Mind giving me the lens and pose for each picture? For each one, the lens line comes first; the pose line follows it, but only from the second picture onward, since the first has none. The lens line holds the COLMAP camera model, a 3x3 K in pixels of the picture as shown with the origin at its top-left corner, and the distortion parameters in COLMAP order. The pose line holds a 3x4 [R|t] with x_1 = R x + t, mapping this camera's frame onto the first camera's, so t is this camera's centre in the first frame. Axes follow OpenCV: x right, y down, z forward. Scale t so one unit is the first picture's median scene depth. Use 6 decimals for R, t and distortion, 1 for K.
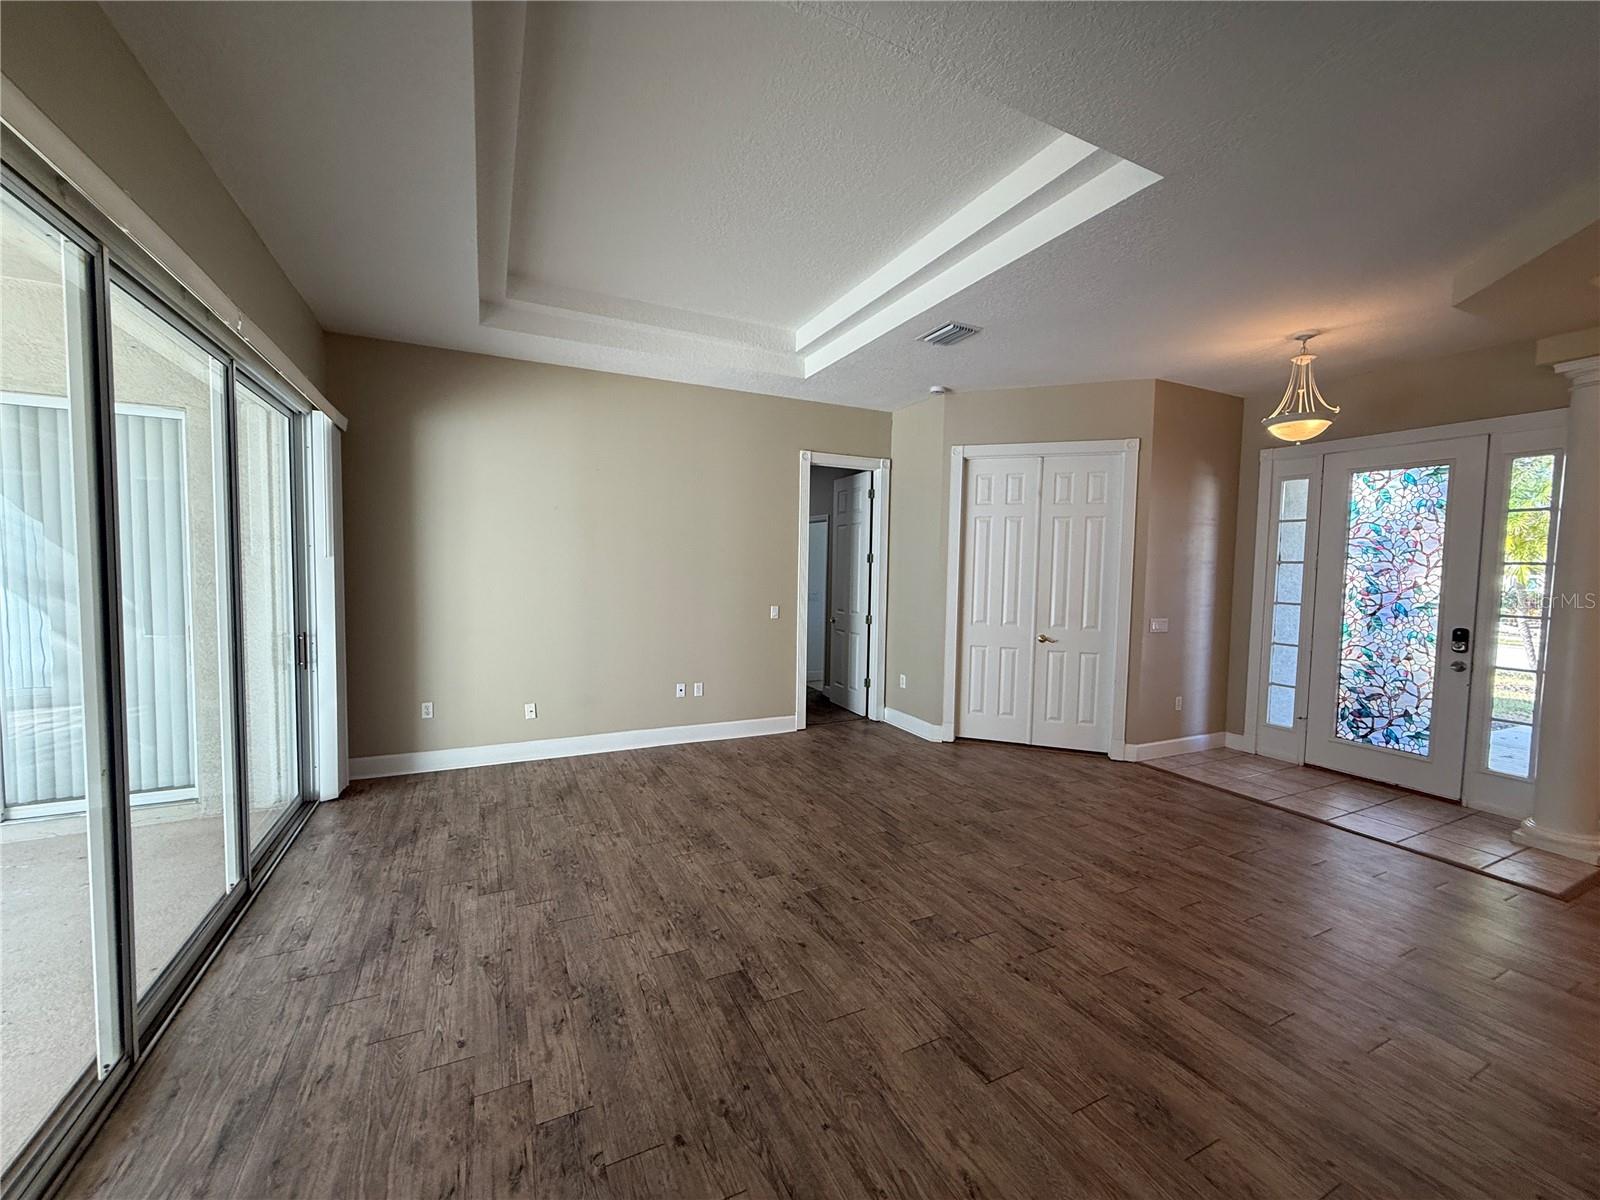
lens RADIAL K [[639.2, 0, 797.6], [0, 639.2, 600.2], [0, 0, 1]] dist [0.000466, 0.000208]
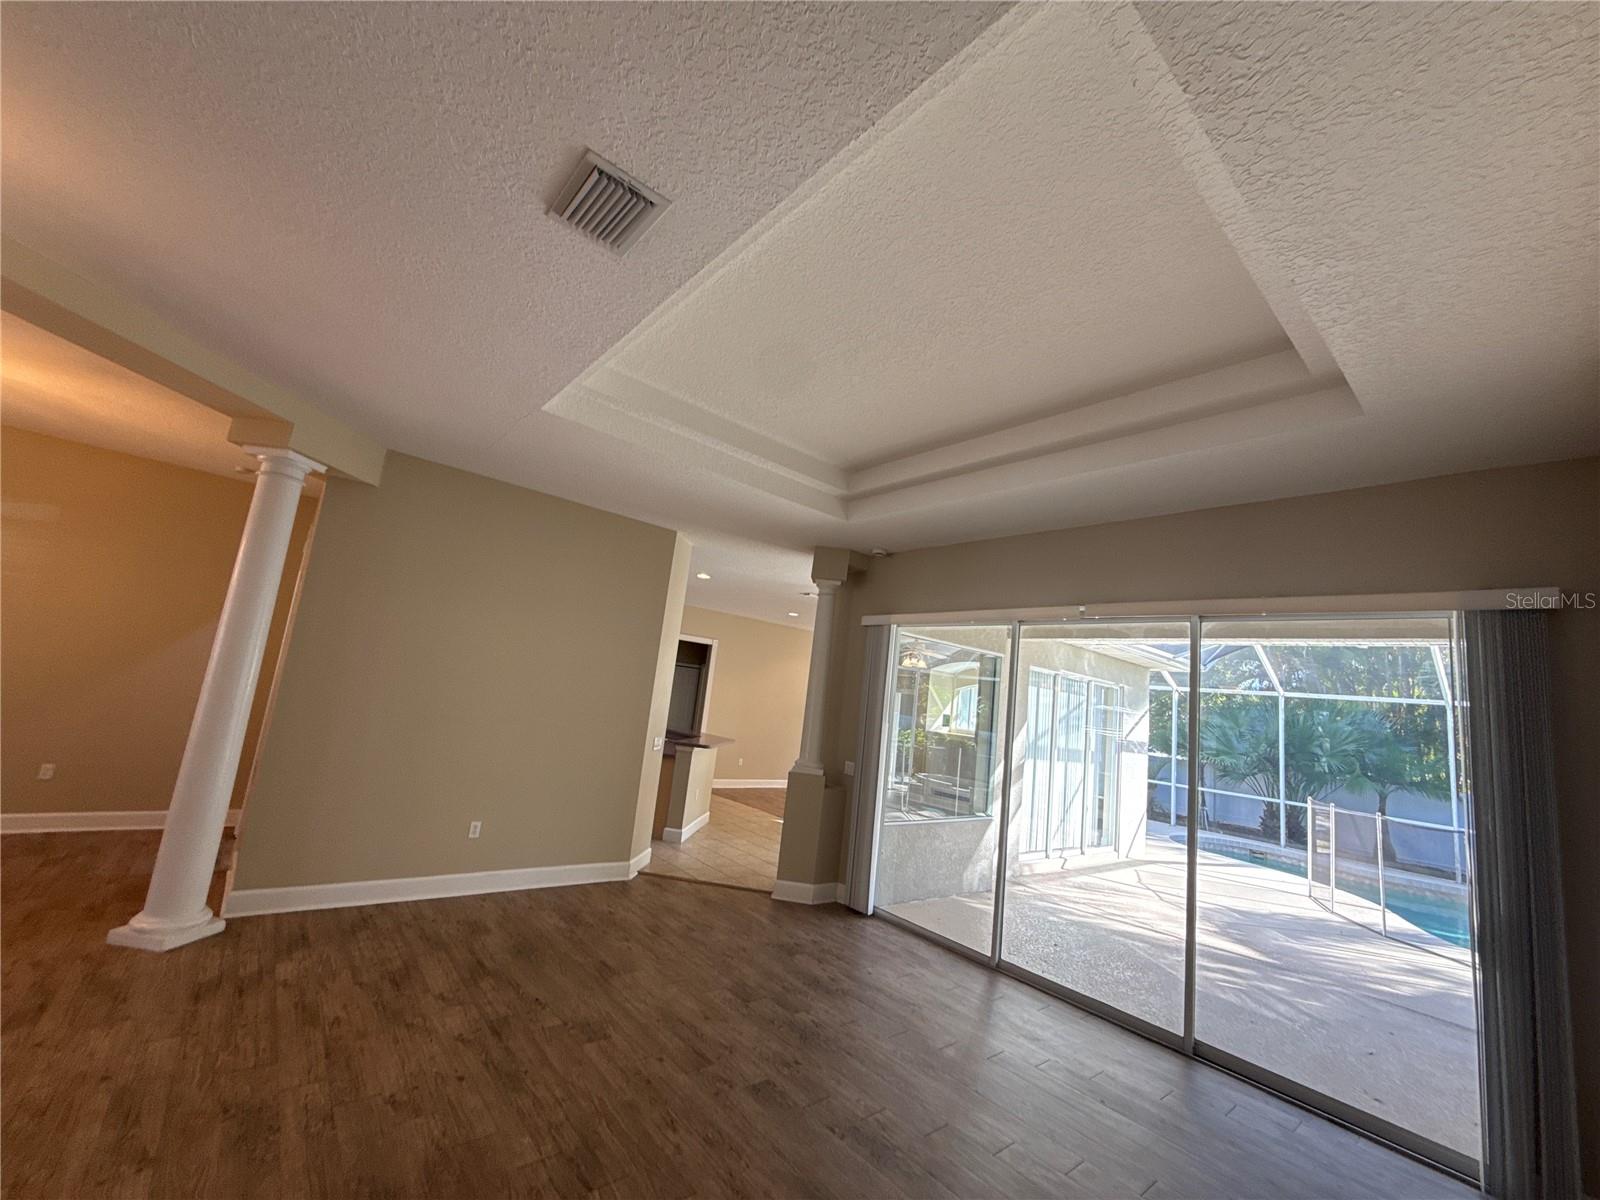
lens RADIAL K [[639.2, 0, 799.0], [0, 639.2, 601.7], [0, 0, 1]] dist [0.000466, 0.000208]
pose [[-0.961734, -0.162317, -0.220726, 0.170403], [-0.142037, 0.984282, -0.104946, -0.109316], [0.234291, -0.069579, -0.969673, 1.623538]]
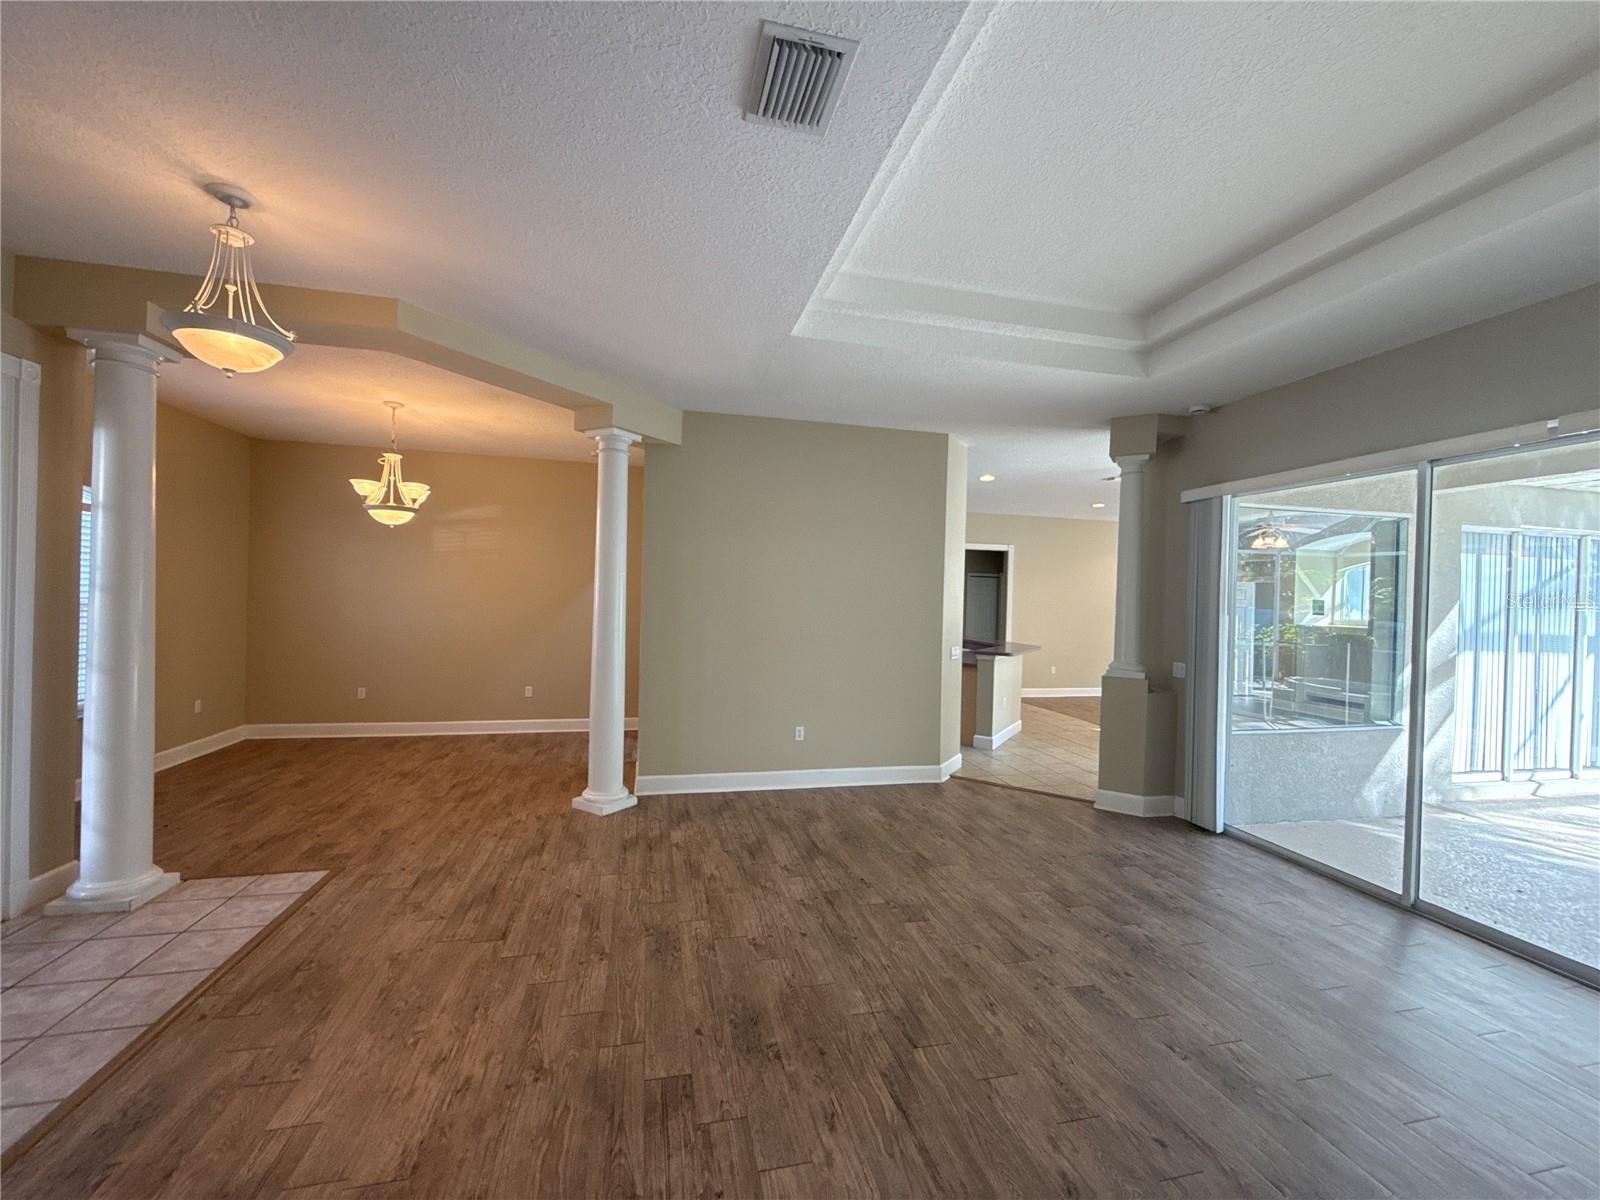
lens RADIAL K [[639.2, 0, 797.1], [0, 639.2, 601.4], [0, 0, 1]] dist [0.000466, 0.000208]
pose [[-0.973556, -0.046460, 0.223674, 0.132307], [-0.032637, 0.997344, 0.065106, -0.097059], [-0.226105, 0.056084, -0.972487, 1.599119]]
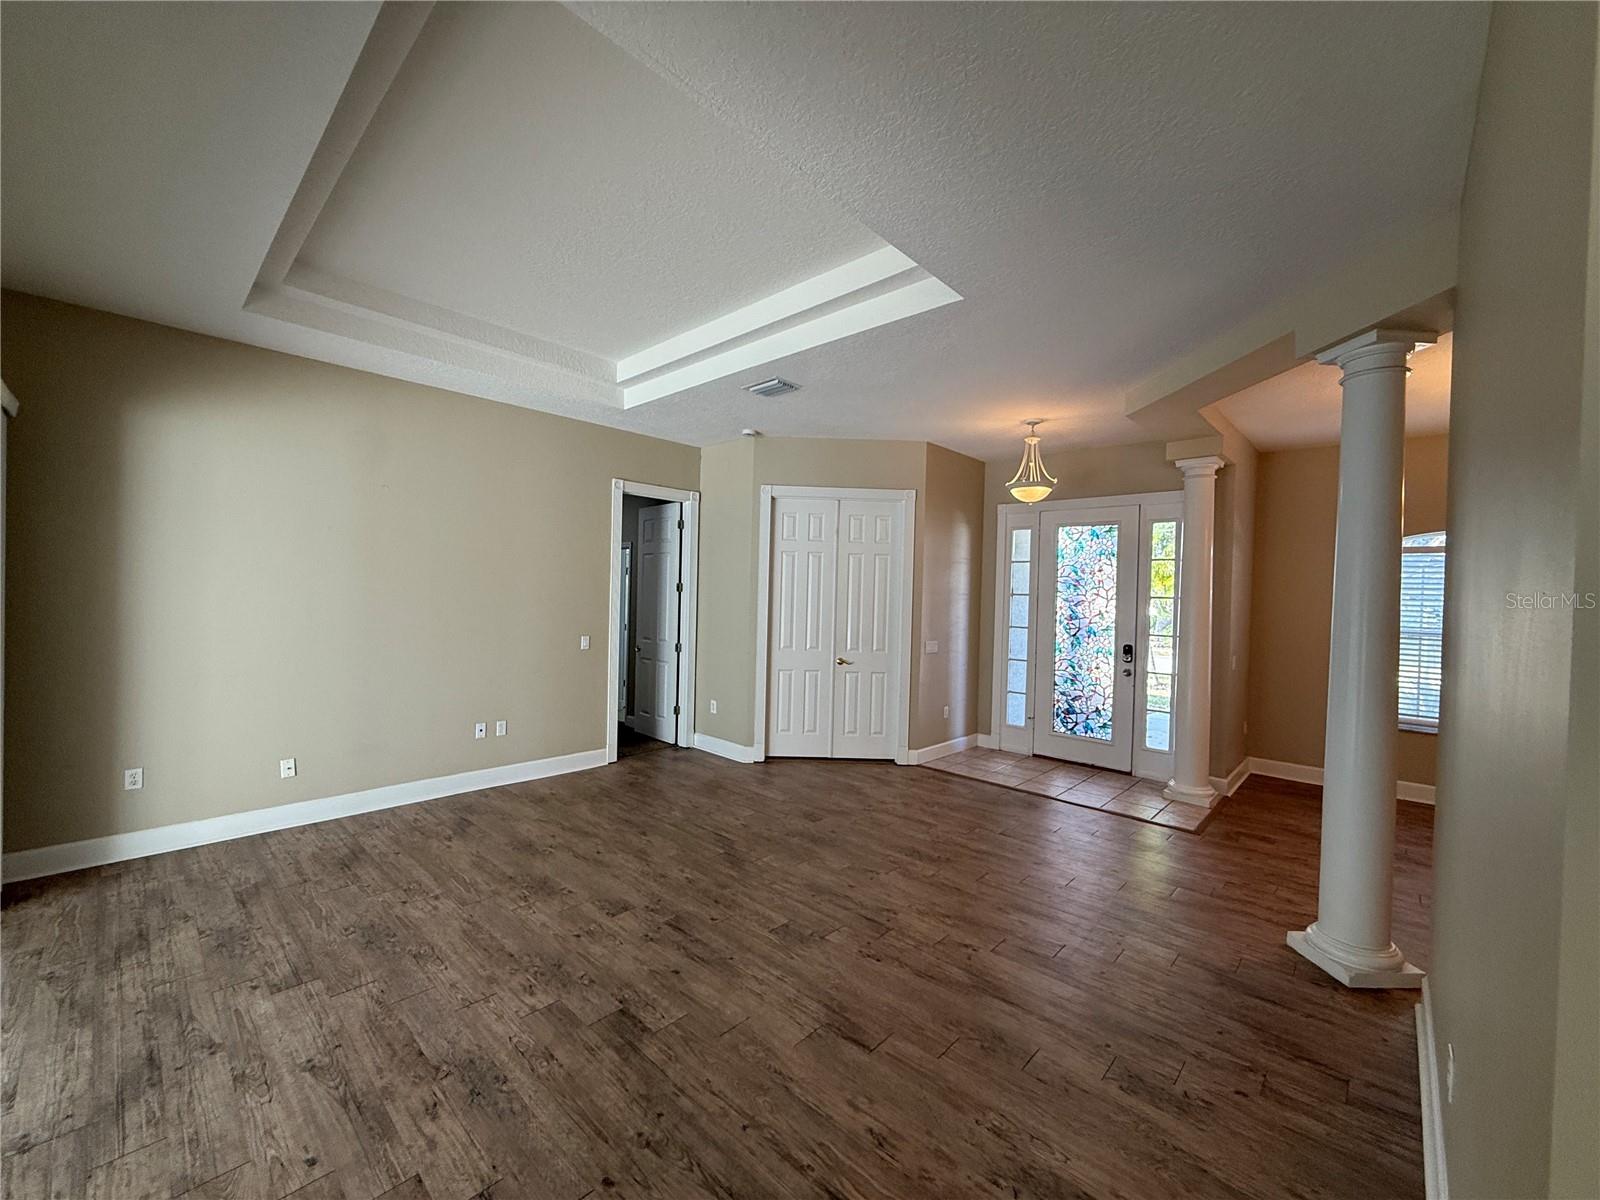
lens RADIAL K [[639.2, 0, 797.4], [0, 639.2, 600.4], [0, 0, 1]] dist [0.000466, 0.000208]
pose [[0.935218, 0.001828, 0.354068, -0.122334], [0.011276, 0.999326, -0.034946, -0.011961], [-0.353893, 0.036674, 0.934567, -0.033445]]
